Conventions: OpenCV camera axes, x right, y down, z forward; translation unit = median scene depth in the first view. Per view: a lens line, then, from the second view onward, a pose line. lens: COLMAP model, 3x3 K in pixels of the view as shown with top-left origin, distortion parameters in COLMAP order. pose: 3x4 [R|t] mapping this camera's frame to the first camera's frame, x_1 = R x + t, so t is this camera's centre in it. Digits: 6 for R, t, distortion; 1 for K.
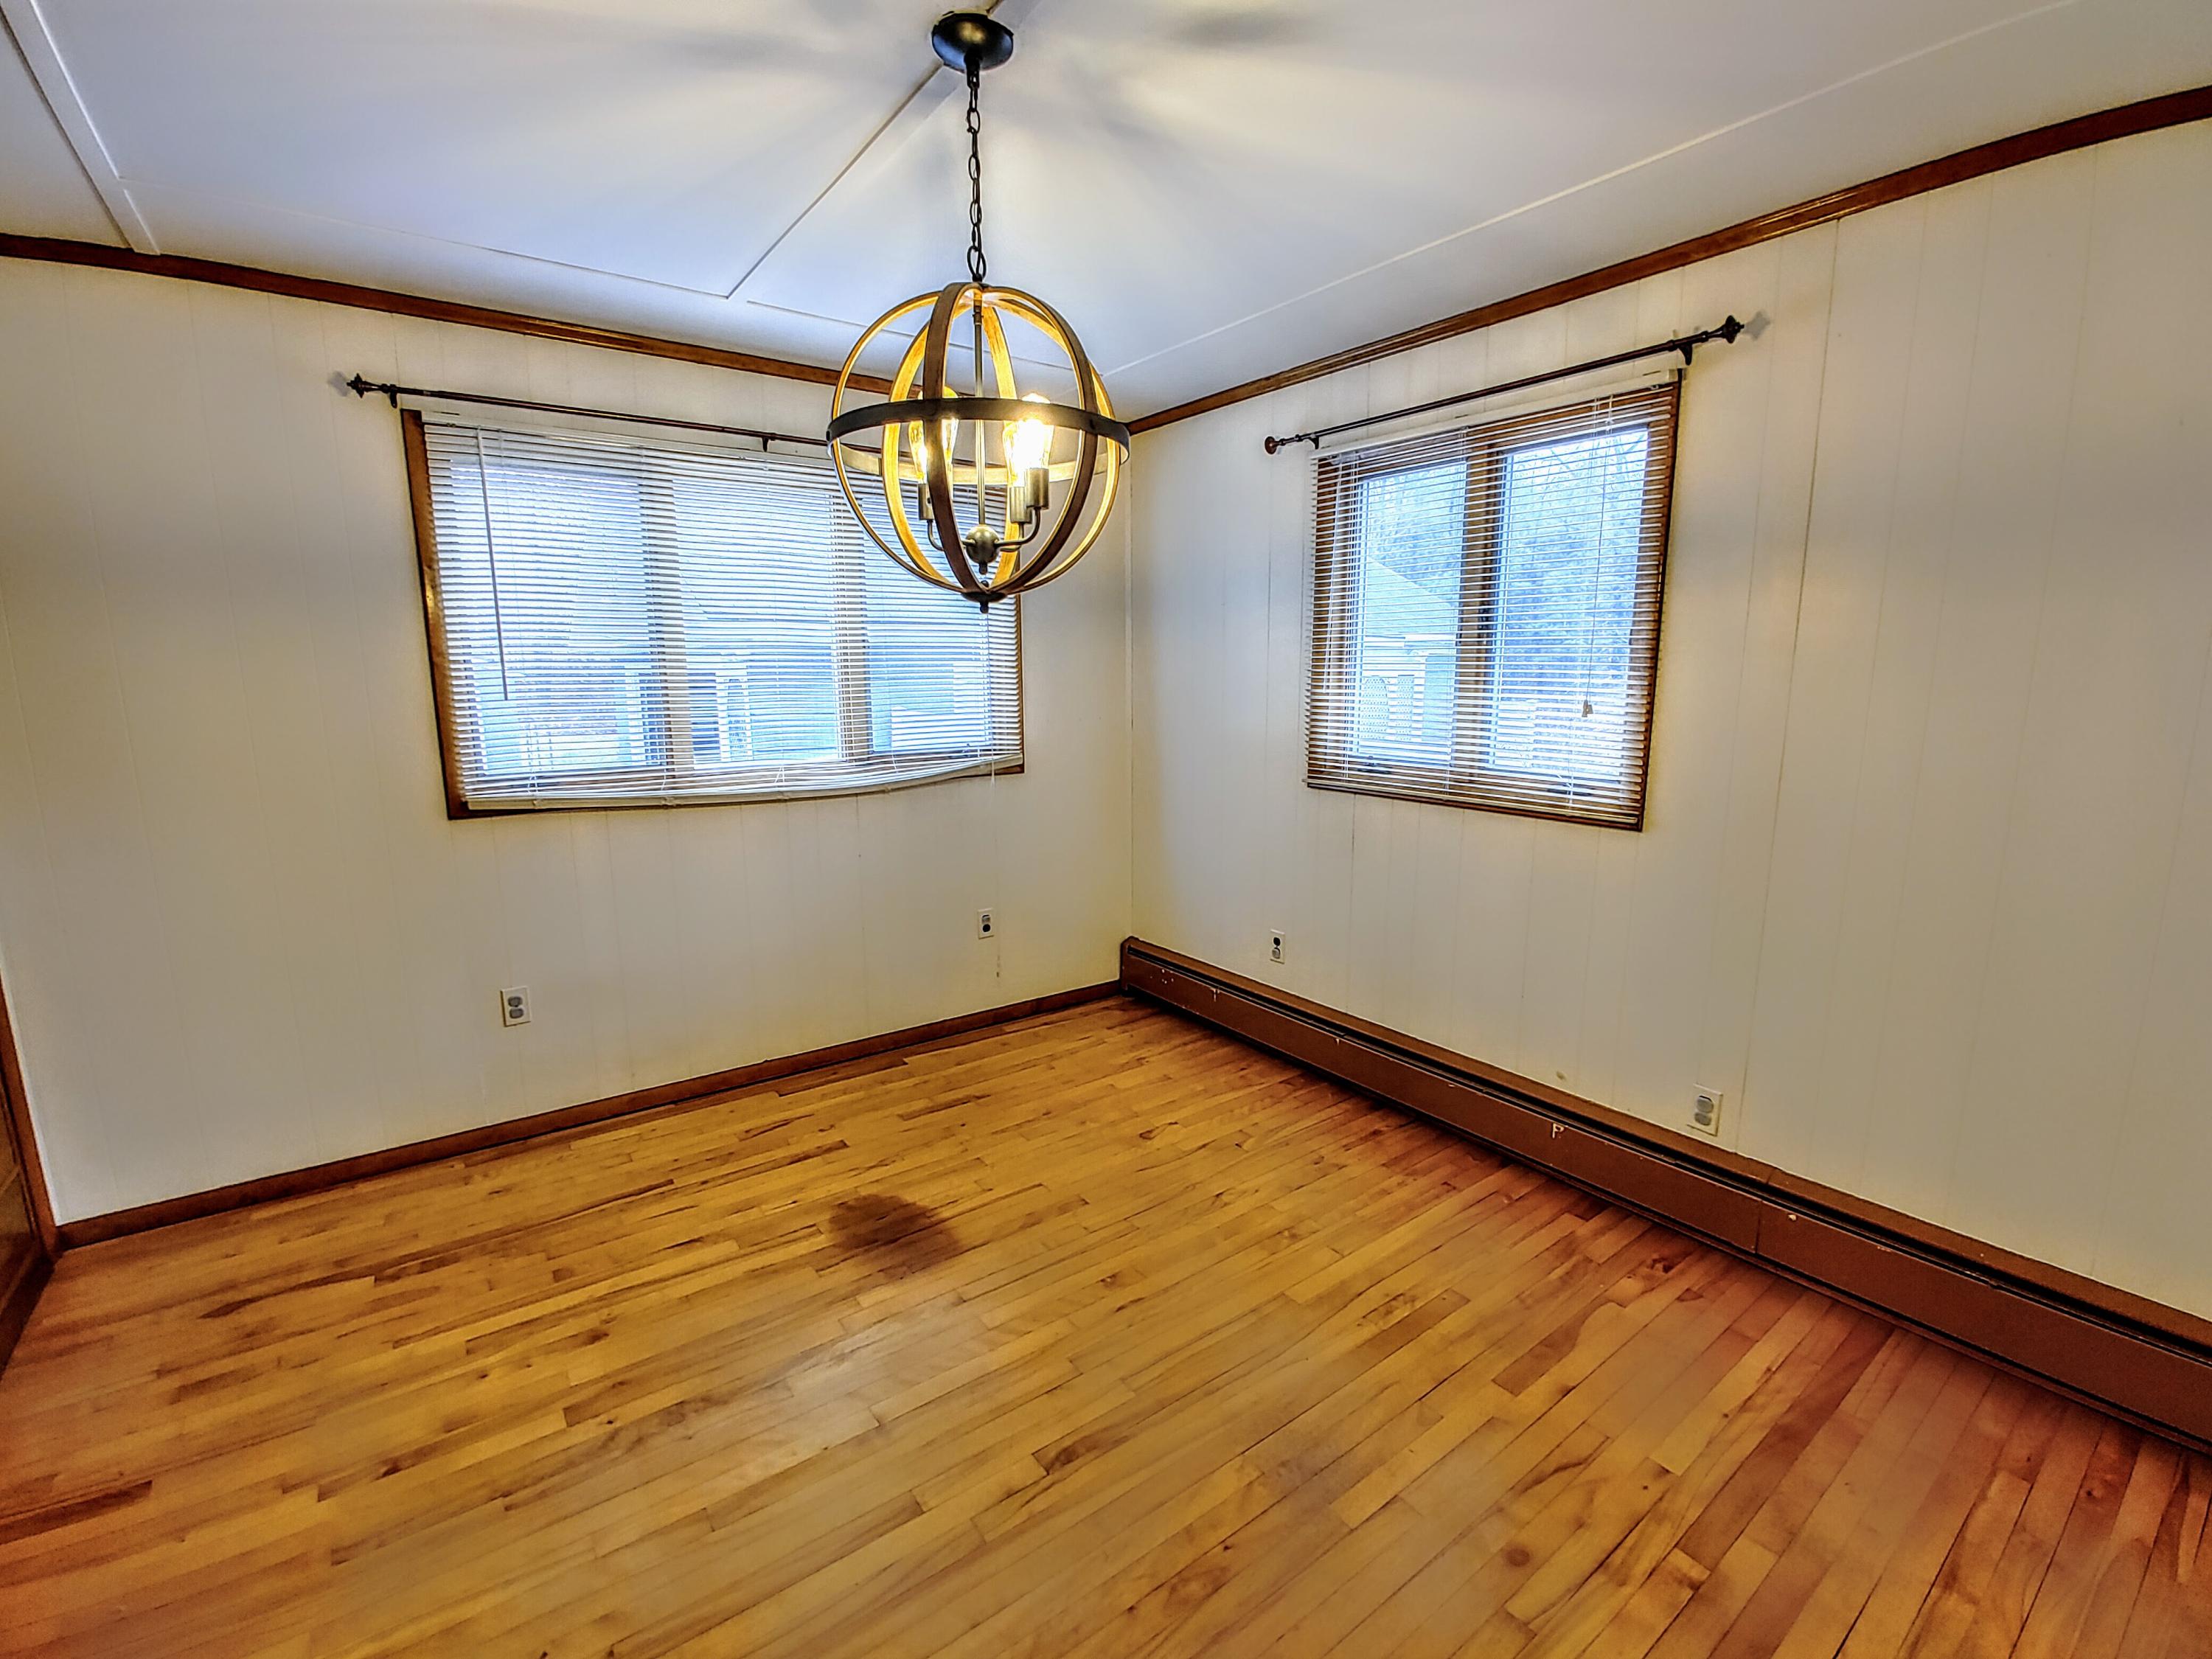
lens RADIAL K [[965.0, 0, 1106.0], [0, 965.0, 829.5], [0, 0, 1]] dist [-0.000933, -0.000209]
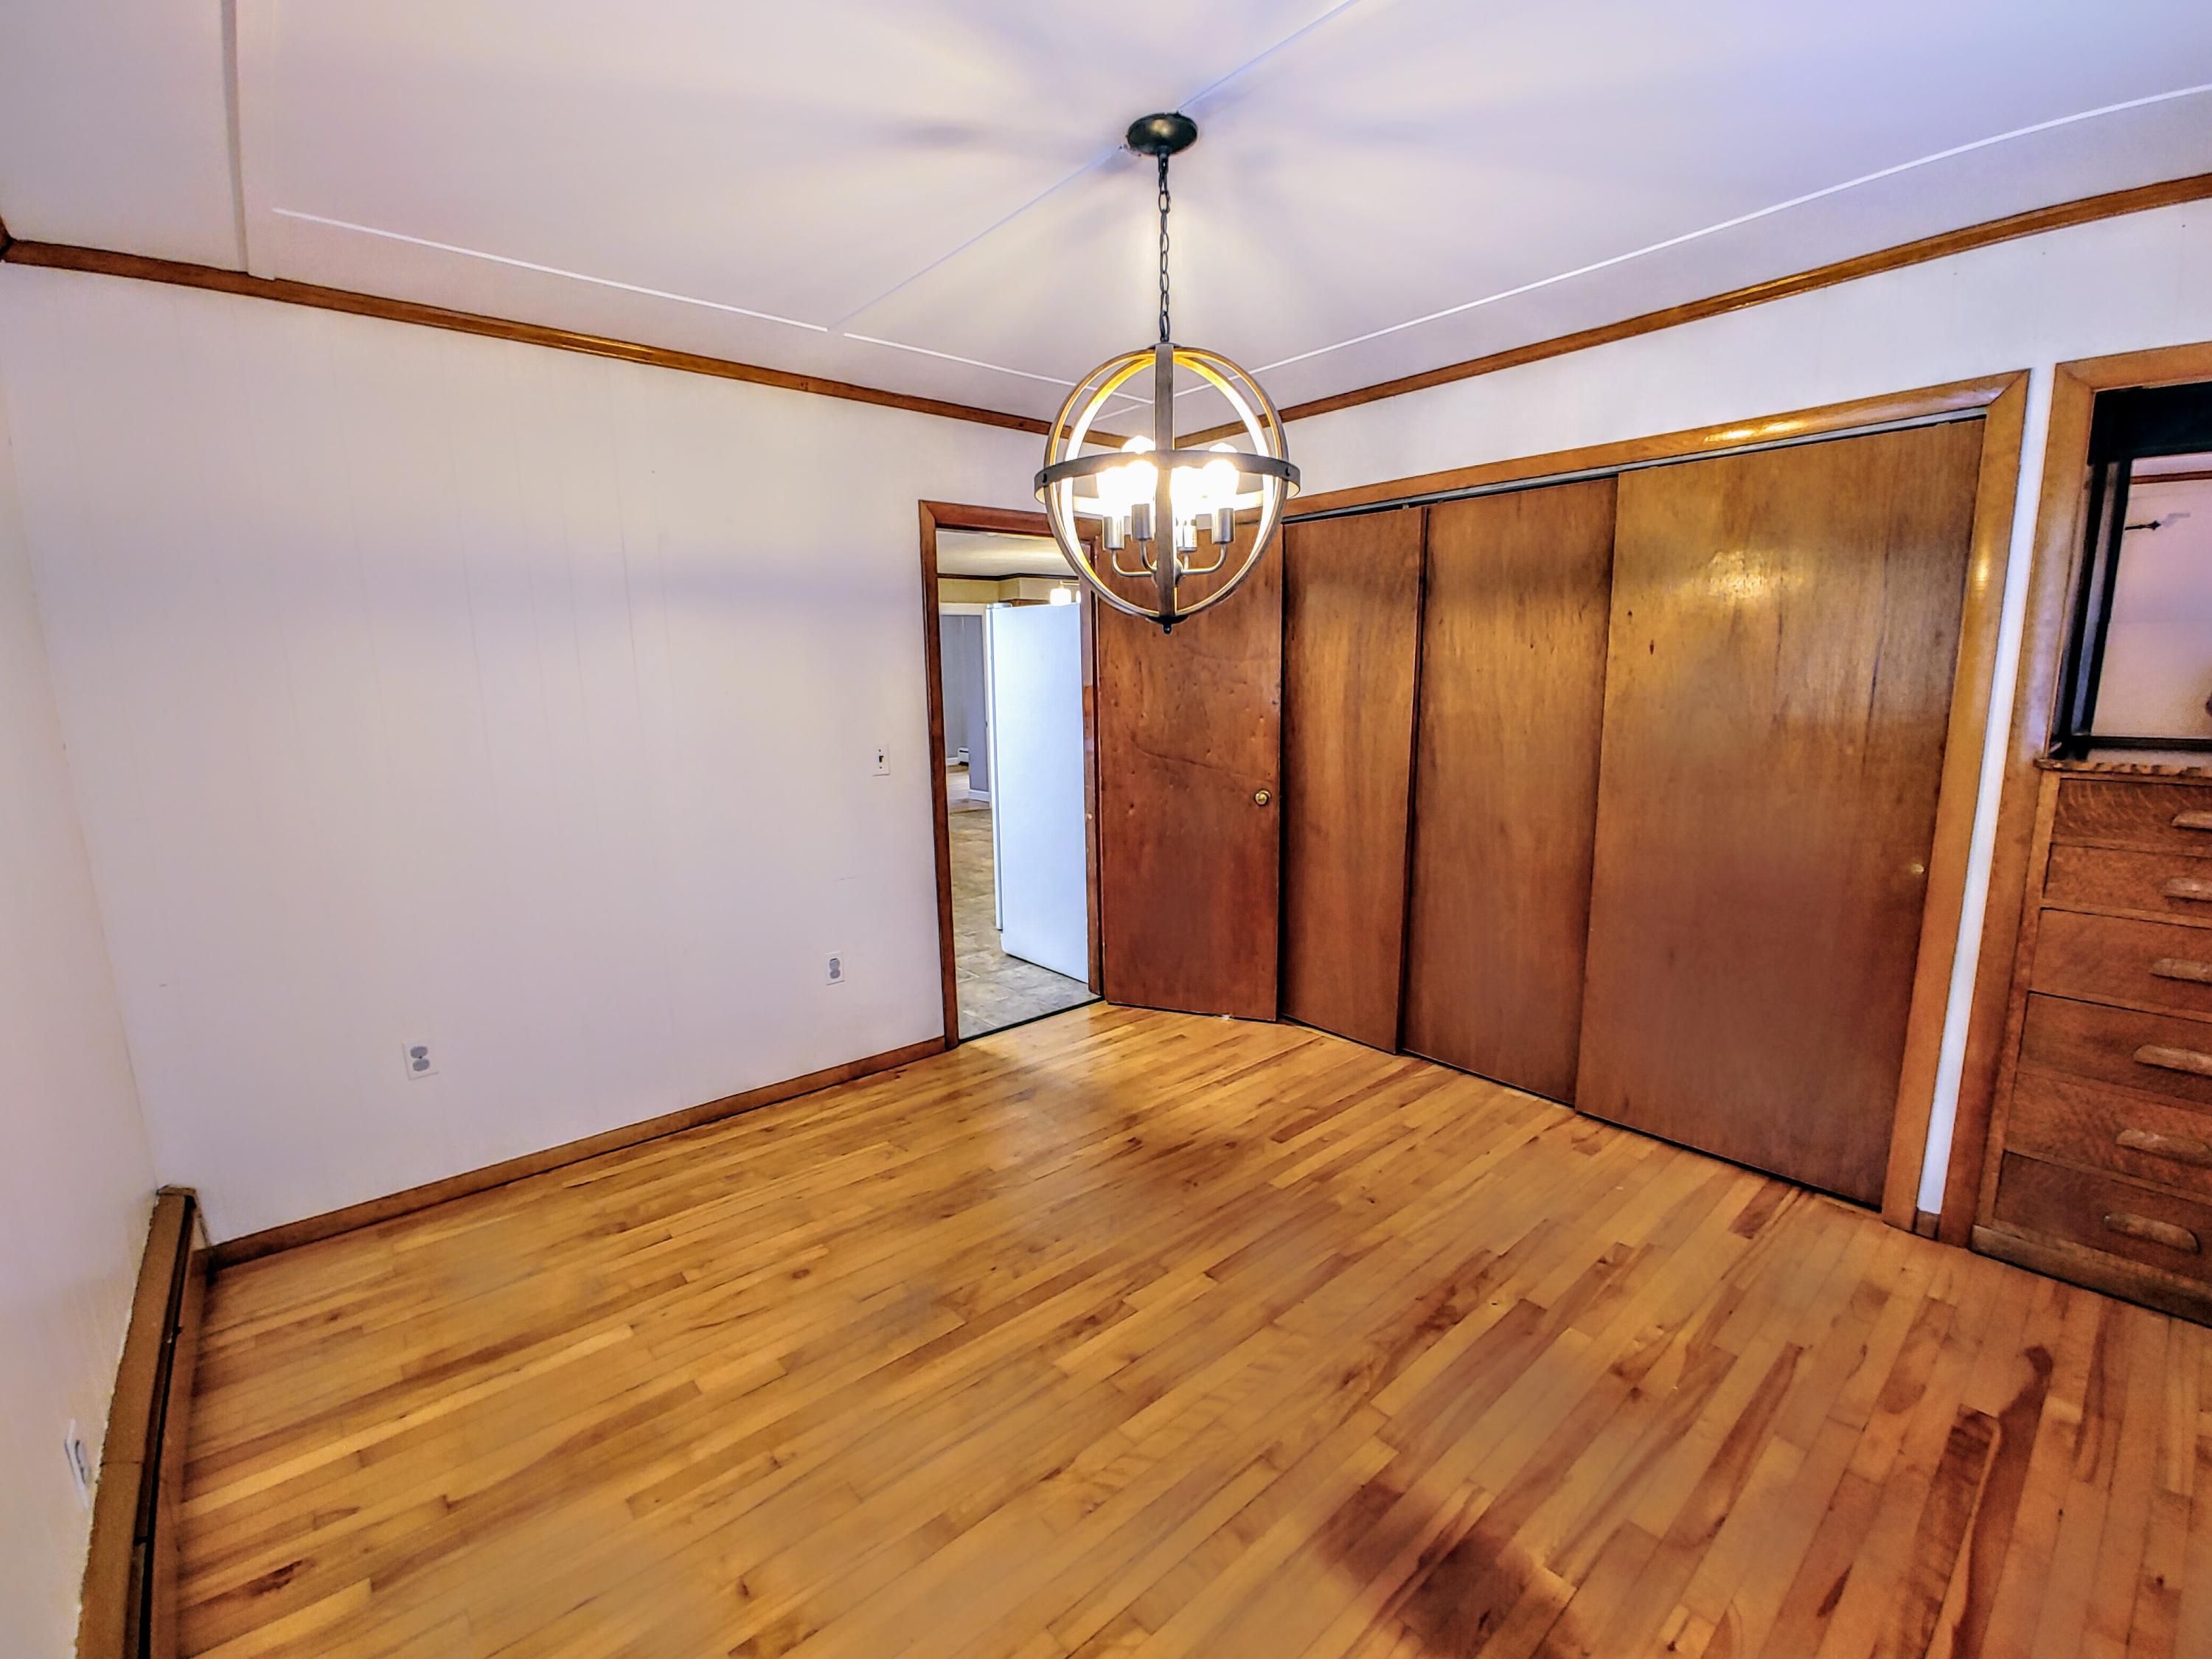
lens RADIAL K [[965.0, 0, 1106.0], [0, 965.0, 829.5], [0, 0, 1]] dist [-0.000933, -0.000209]
pose [[-0.996887, 0.032711, -0.071742, 0.027892], [0.006367, 0.940307, 0.340267, -0.310494], [0.078590, 0.338751, -0.937588, 1.695927]]
